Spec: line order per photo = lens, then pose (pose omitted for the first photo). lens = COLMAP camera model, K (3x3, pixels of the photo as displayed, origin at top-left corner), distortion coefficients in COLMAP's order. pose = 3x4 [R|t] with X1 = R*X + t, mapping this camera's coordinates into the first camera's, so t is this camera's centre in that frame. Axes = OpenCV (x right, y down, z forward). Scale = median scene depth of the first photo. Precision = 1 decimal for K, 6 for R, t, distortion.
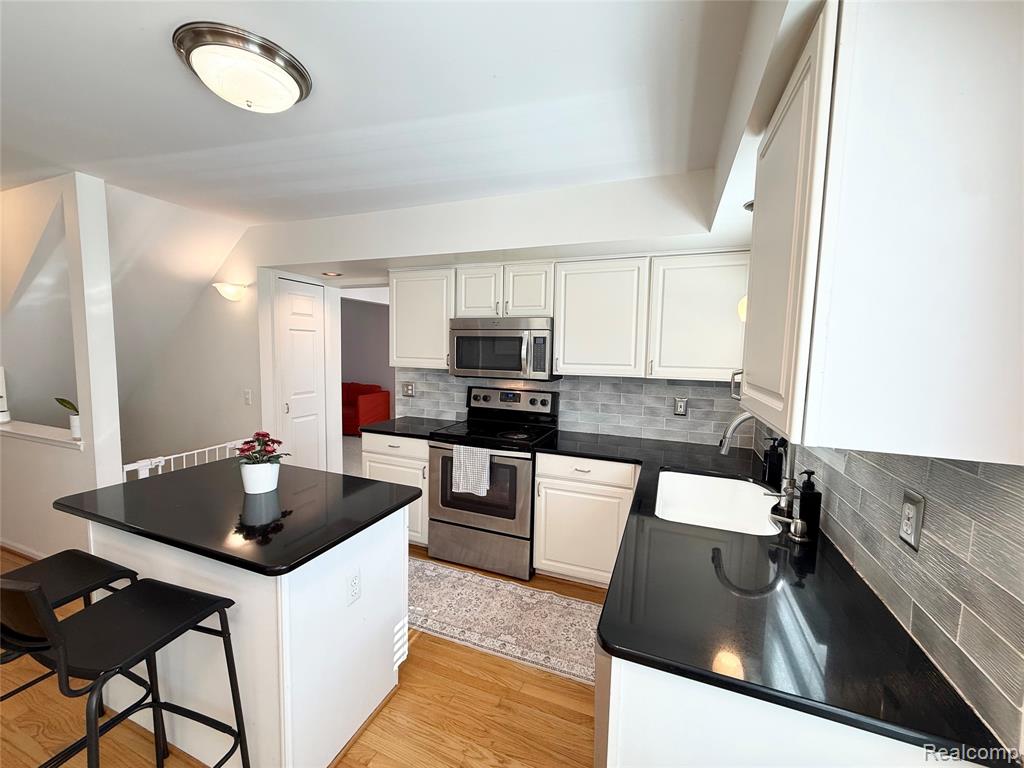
lens RADIAL K [[408.3, 0, 512.4], [0, 408.3, 382.3], [0, 0, 1]] dist [0.001339, 0.000077]
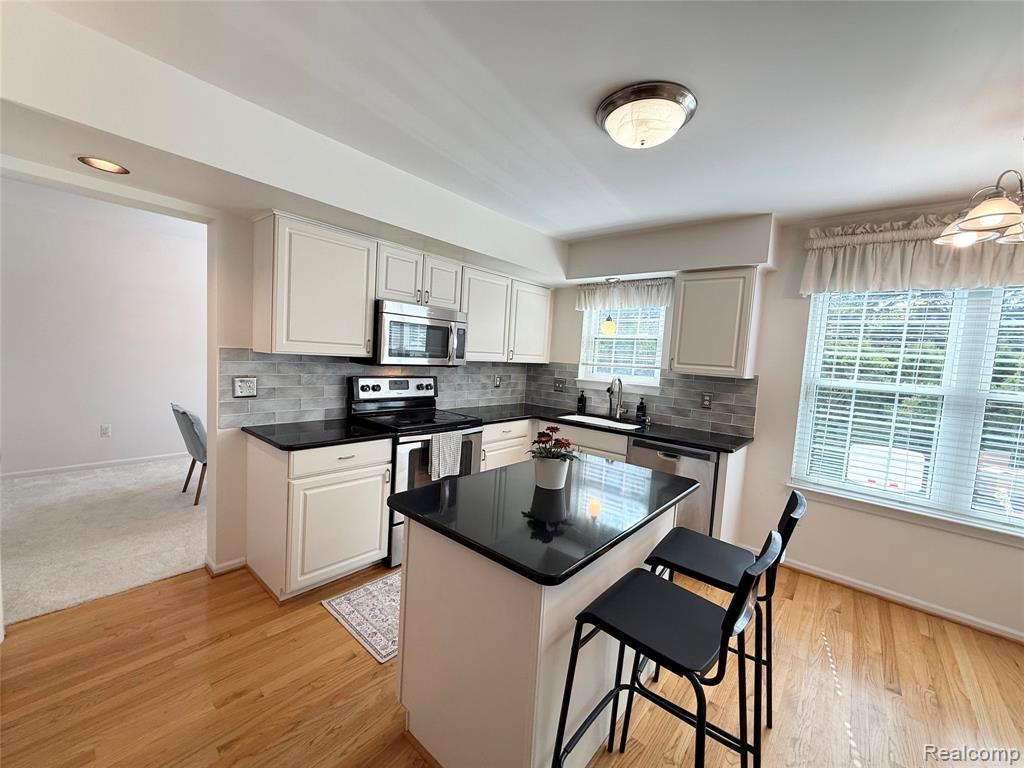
lens RADIAL K [[408.3, 0, 513.8], [0, 408.3, 382.7], [0, 0, 1]] dist [0.001339, 0.000077]
pose [[0.335862, -0.072031, 0.939153, -0.871665], [0.020950, 0.997396, 0.069006, -0.031836], [-0.941678, -0.003501, 0.336496, 0.421391]]
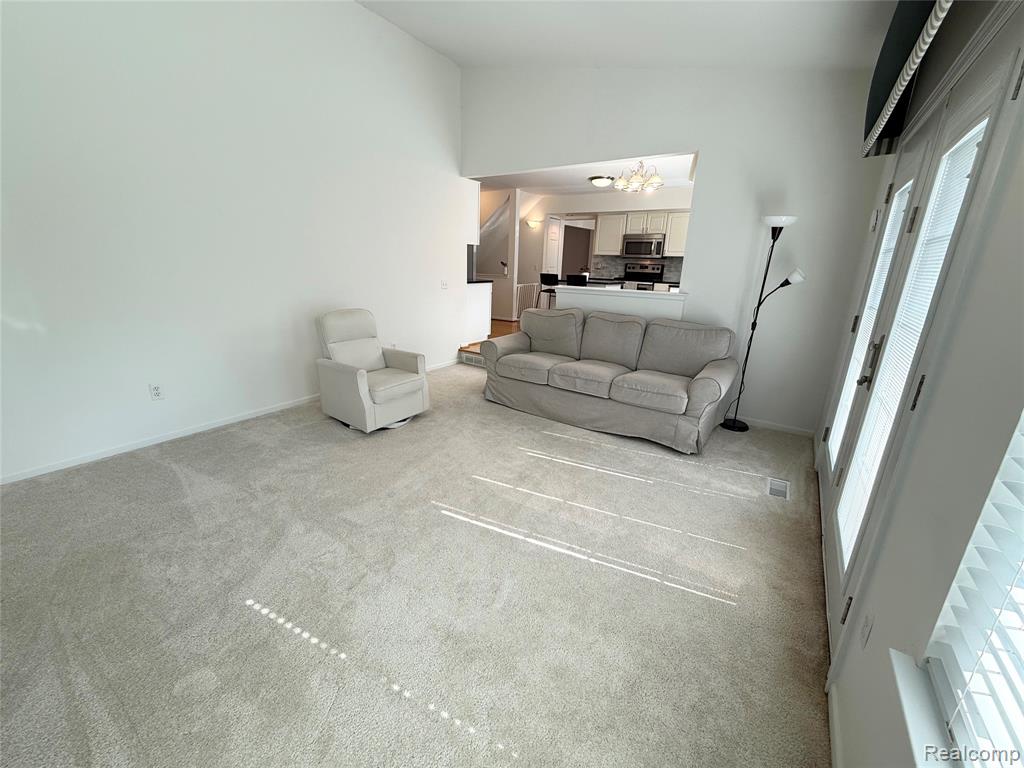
lens RADIAL K [[408.3, 0, 510.4], [0, 408.3, 378.2], [0, 0, 1]] dist [0.001339, 0.000077]
pose [[0.969897, 0.072163, -0.232577, -0.175292], [-0.025705, 0.980086, 0.196902, 0.241748], [0.242155, -0.184997, 0.952438, -1.786646]]
